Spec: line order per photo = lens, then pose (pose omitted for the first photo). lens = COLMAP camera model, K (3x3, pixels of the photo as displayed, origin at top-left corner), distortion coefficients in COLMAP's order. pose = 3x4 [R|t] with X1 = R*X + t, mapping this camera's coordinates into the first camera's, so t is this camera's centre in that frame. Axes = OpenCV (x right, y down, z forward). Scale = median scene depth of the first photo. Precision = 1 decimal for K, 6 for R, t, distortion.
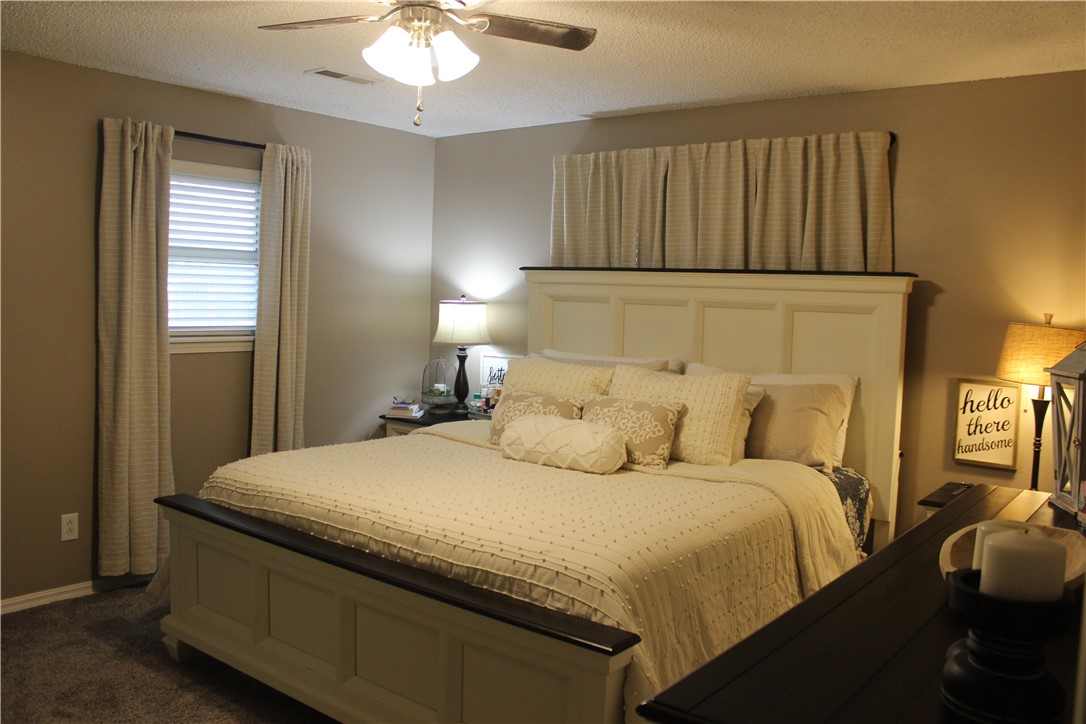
lens RADIAL K [[905.2, 0, 552.5], [0, 905.2, 365.1], [0, 0, 1]] dist [-0.159910, 0.132147]
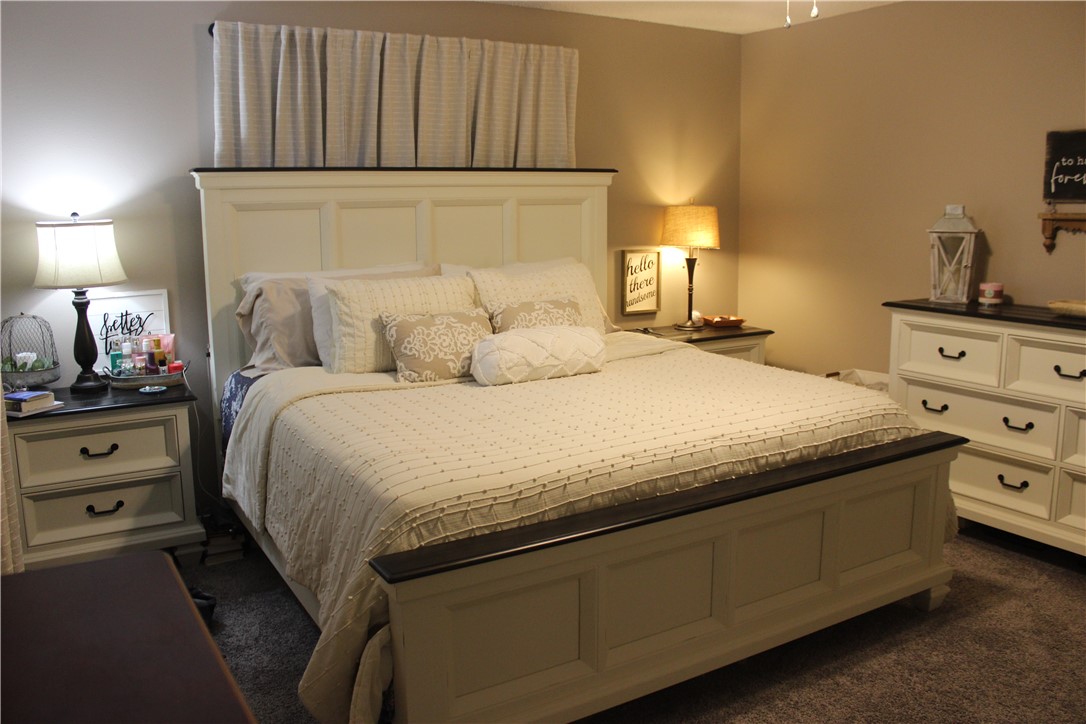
lens RADIAL K [[905.2, 0, 542.5], [0, 905.2, 369.5], [0, 0, 1]] dist [-0.159910, 0.132147]
pose [[0.358596, -0.208791, 0.909843, -0.838441], [0.093574, 0.977796, 0.187505, -0.074556], [-0.928791, 0.017899, 0.370172, 0.626619]]
